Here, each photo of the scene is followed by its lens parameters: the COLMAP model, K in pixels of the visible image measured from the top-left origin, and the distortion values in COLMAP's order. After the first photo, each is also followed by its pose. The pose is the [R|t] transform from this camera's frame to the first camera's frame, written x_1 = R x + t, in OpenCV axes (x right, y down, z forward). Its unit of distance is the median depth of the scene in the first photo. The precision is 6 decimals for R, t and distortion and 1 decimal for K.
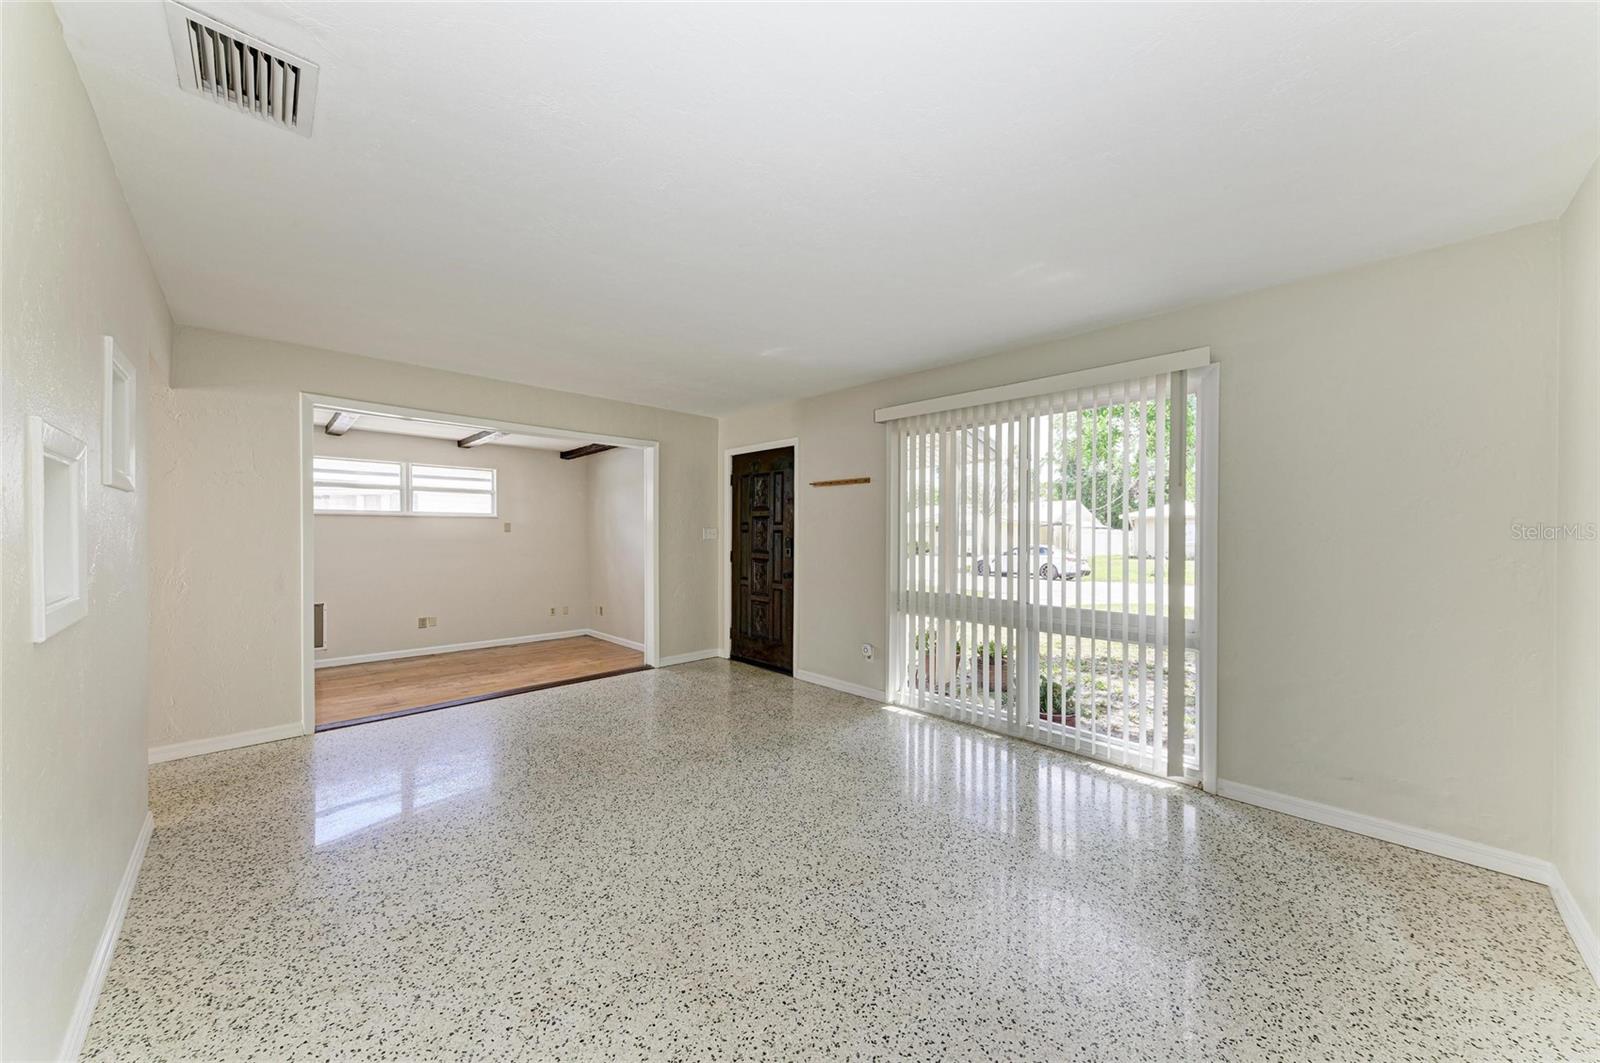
lens RADIAL K [[559.5, 0, 822.8], [0, 559.5, 533.0], [0, 0, 1]] dist [0.007696, -0.003005]
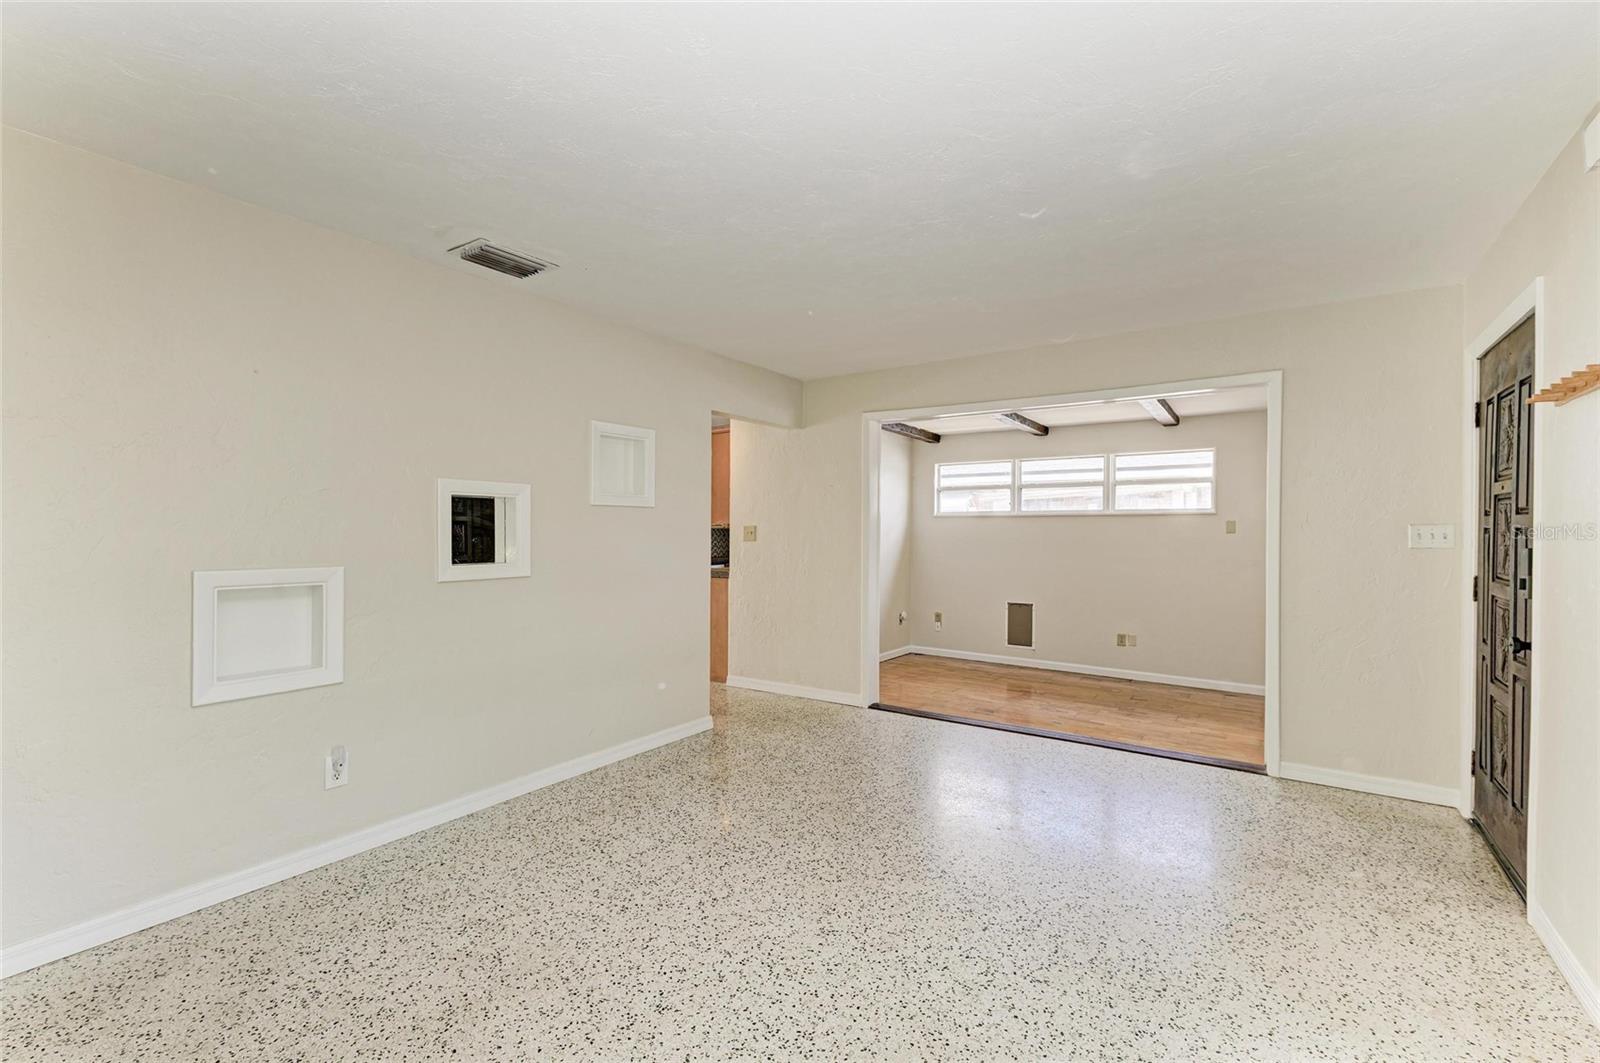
lens RADIAL K [[702.0, 0, 789.7], [0, 702.0, 531.9], [0, 0, 1]] dist [0.010085, -0.001333]
pose [[0.159365, -0.001695, -0.987218, 0.382642], [-0.004634, 0.999986, -0.002465, 0.001723], [0.987209, 0.004968, 0.159355, 0.488434]]
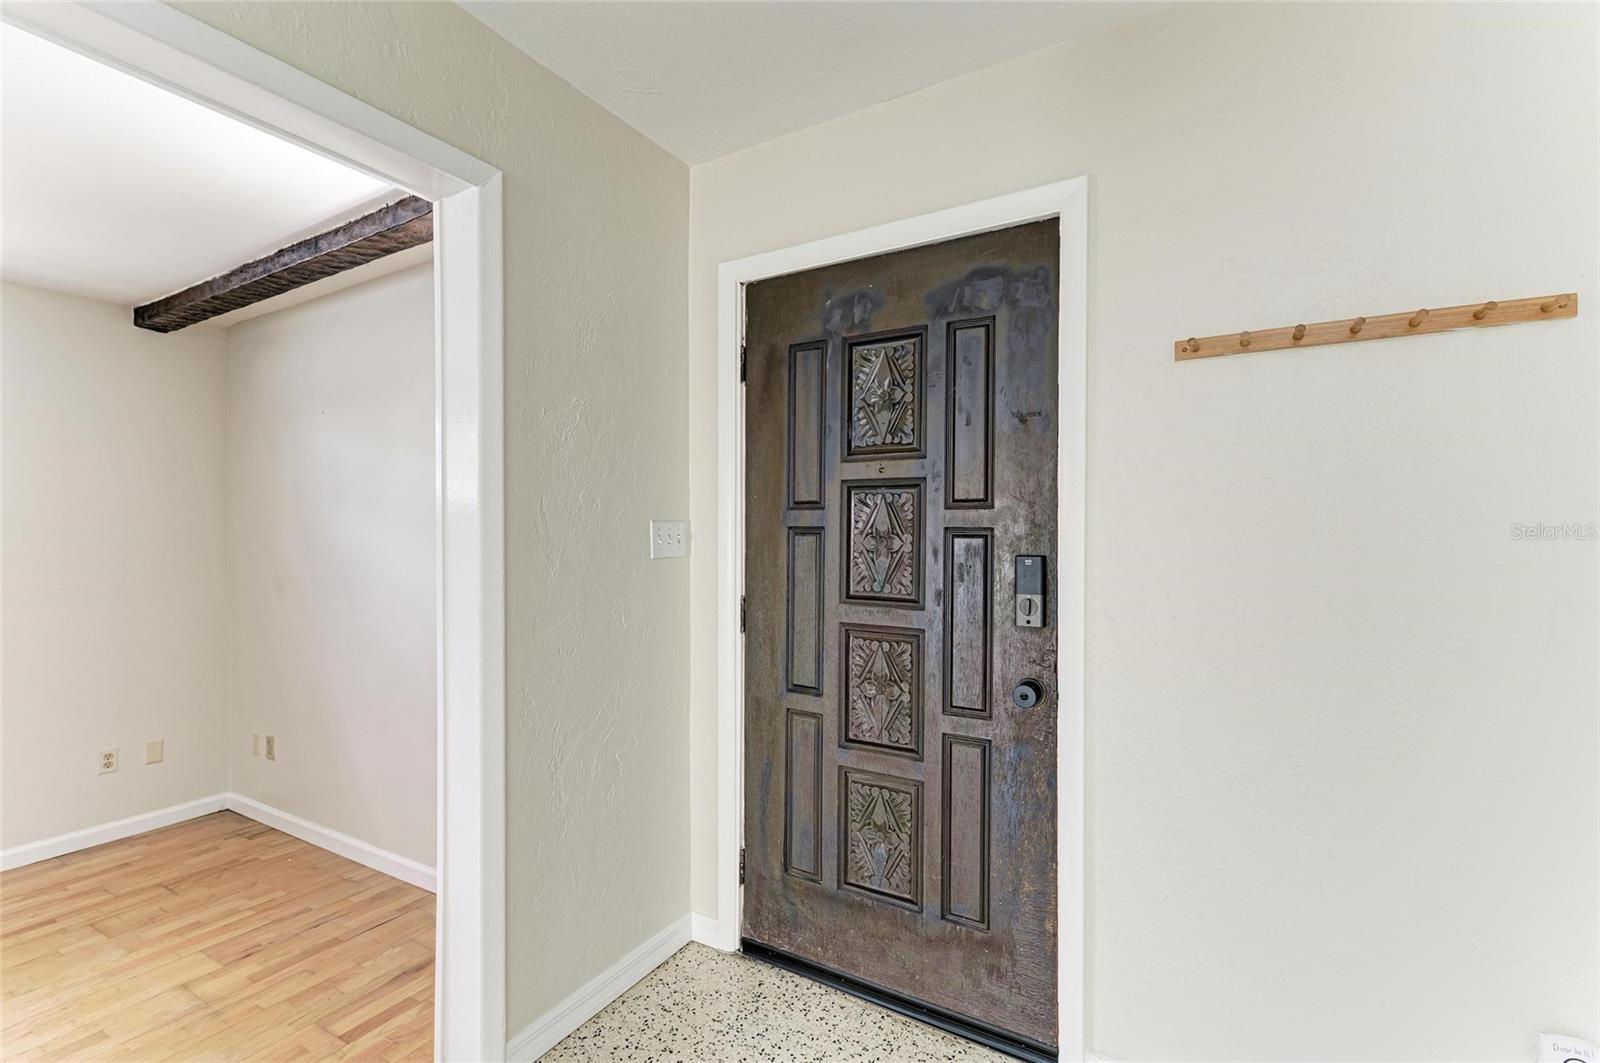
lens RADIAL K [[702.0, 0, 811.6], [0, 702.0, 535.3], [0, 0, 1]] dist [0.010085, -0.001333]
pose [[0.968892, -0.001068, 0.247480, -0.284288], [0.000981, 0.999999, 0.000478, -0.001729], [-0.247480, -0.000220, 0.968893, 0.793465]]
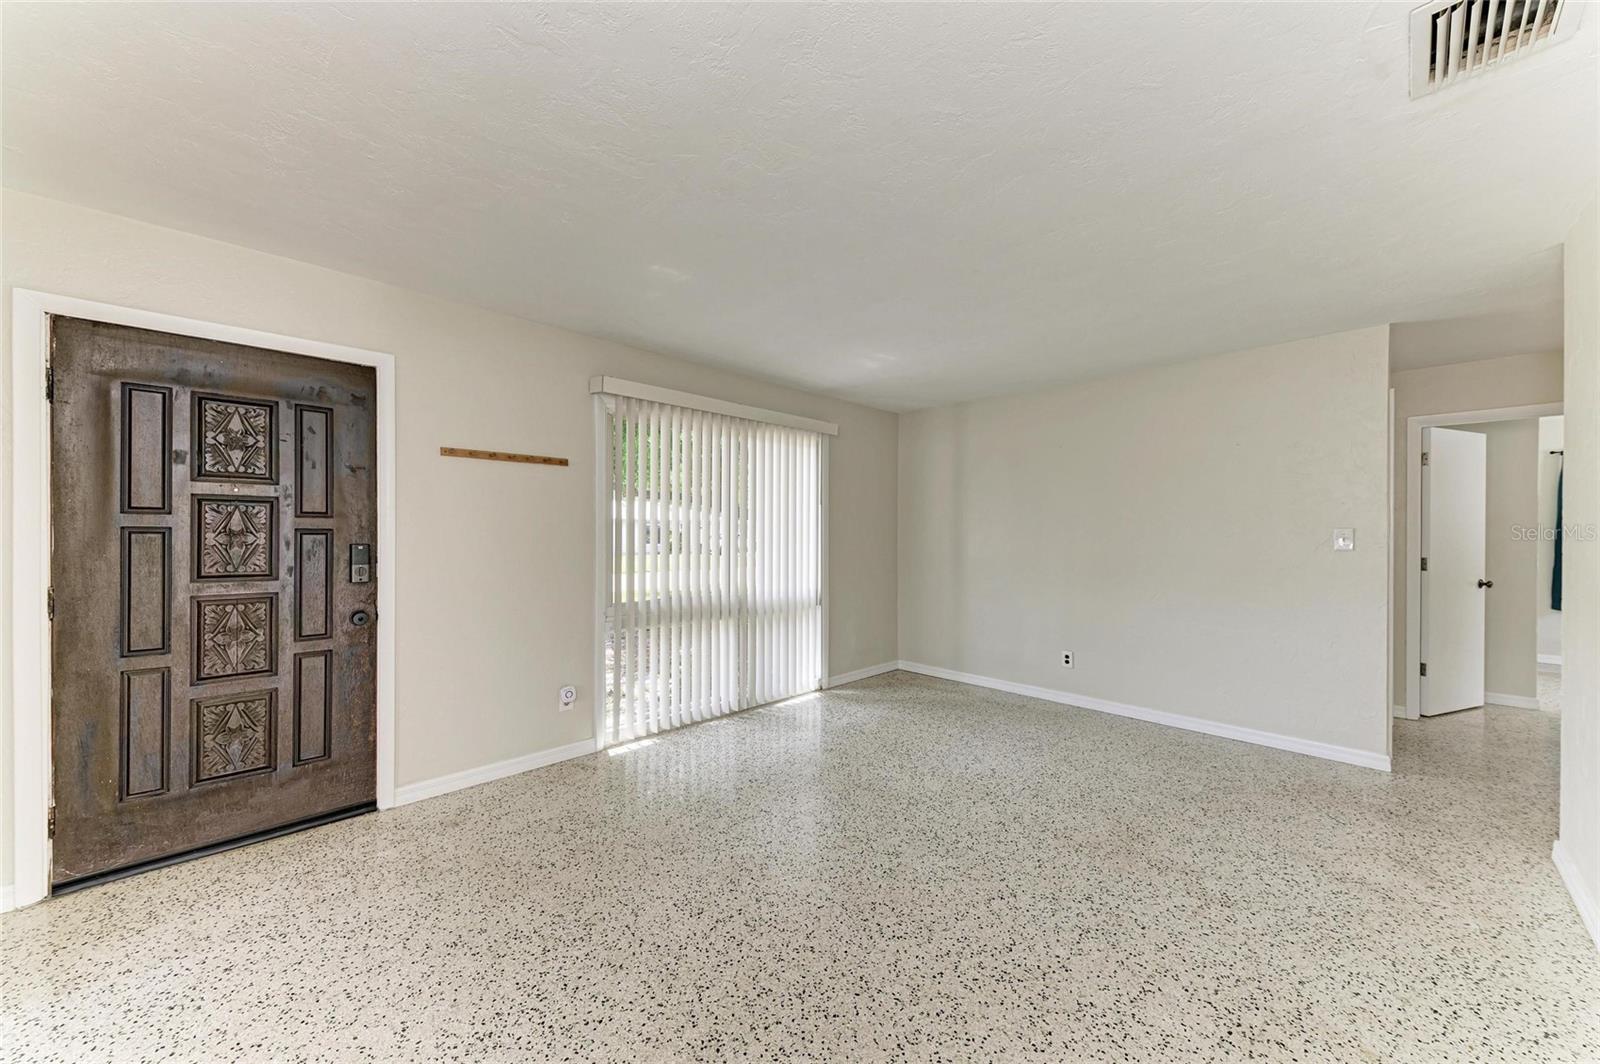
lens RADIAL K [[559.5, 0, 793.0], [0, 559.5, 534.5], [0, 0, 1]] dist [0.007696, -0.003005]
pose [[0.041145, -0.006670, 0.999131, -0.632985], [-0.000467, 0.999977, 0.006695, -0.004183], [-0.999153, -0.000742, 0.041141, 0.669546]]
